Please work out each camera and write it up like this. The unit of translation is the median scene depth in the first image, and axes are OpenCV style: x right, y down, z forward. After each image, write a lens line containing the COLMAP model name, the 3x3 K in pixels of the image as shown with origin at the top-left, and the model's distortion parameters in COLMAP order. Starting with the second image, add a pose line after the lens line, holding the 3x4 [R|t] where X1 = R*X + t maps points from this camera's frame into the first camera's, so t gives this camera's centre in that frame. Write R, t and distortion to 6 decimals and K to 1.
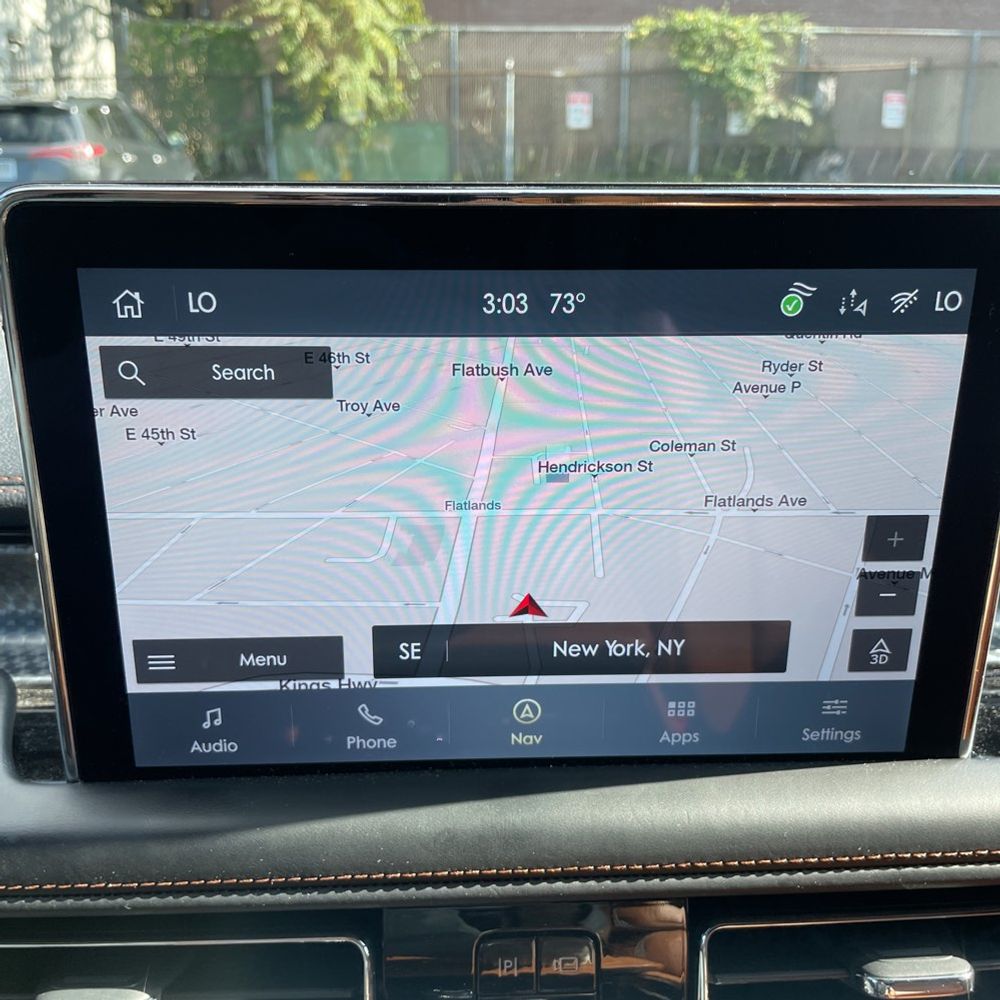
lens RADIAL K [[1011.2, 0, 500.0], [0, 1011.2, 500.0], [0, 0, 1]] dist [0.081668, -0.113299]
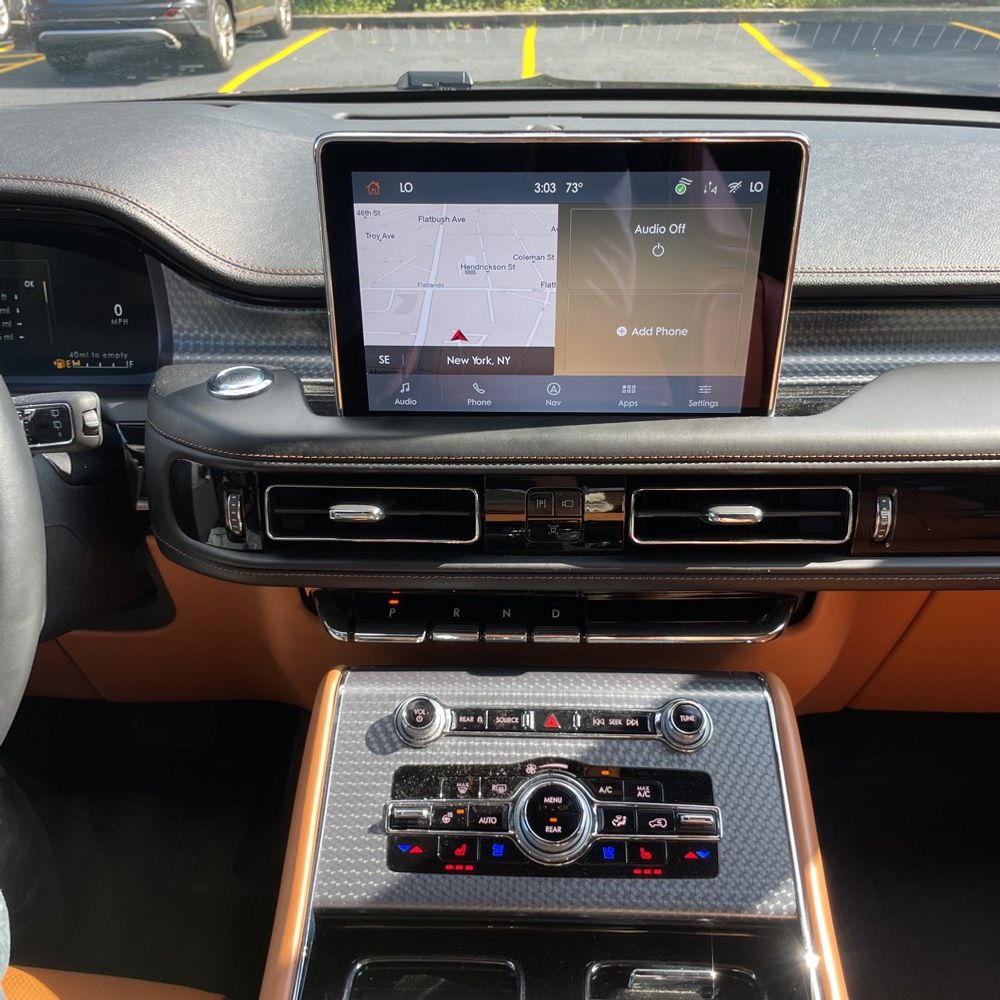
lens RADIAL K [[1007.6, 0, 501.4], [0, 1007.6, 489.4], [0, 0, 1]] dist [0.088974, -0.121311]
pose [[0.996553, 0.027692, -0.078206, 0.090565], [-0.013752, 0.984747, 0.173450, 0.056873], [0.081816, -0.171777, 0.981733, -1.112840]]
